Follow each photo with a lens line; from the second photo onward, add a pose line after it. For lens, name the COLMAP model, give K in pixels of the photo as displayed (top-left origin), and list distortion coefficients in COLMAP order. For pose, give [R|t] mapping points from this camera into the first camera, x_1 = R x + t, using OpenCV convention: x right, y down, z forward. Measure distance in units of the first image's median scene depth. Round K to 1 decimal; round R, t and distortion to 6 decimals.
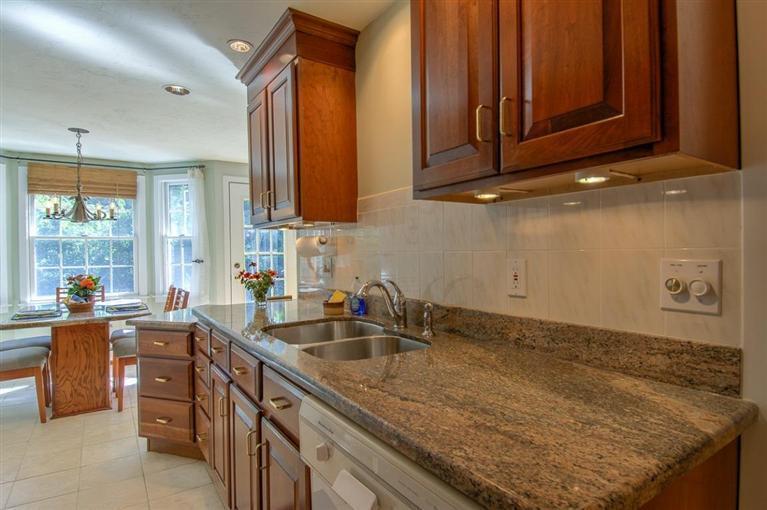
lens RADIAL K [[404.0, 0, 388.8], [0, 404.0, 256.3], [0, 0, 1]] dist [0.059947, -0.058633]
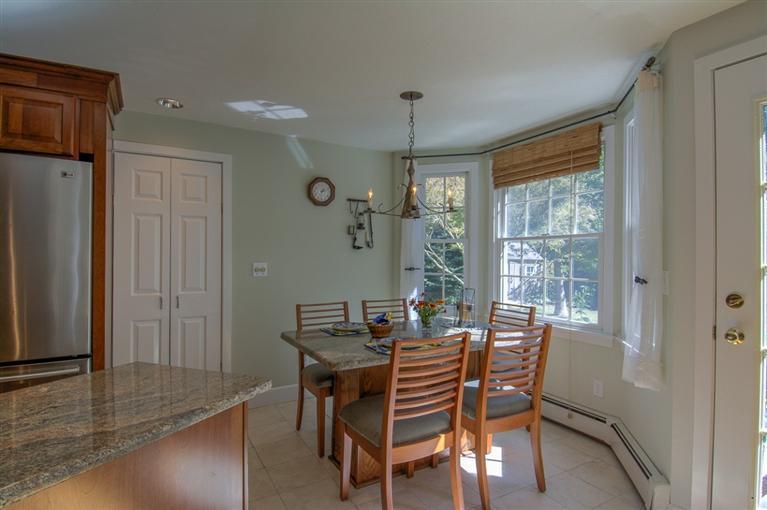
lens RADIAL K [[404.0, 0, 388.8], [0, 404.0, 256.3], [0, 0, 1]] dist [0.059947, -0.058633]
pose [[-0.090780, 0.013393, -0.995781, 0.001336], [-0.011163, 0.999833, 0.014465, -0.019124], [0.995808, 0.012429, -0.090615, 0.833281]]
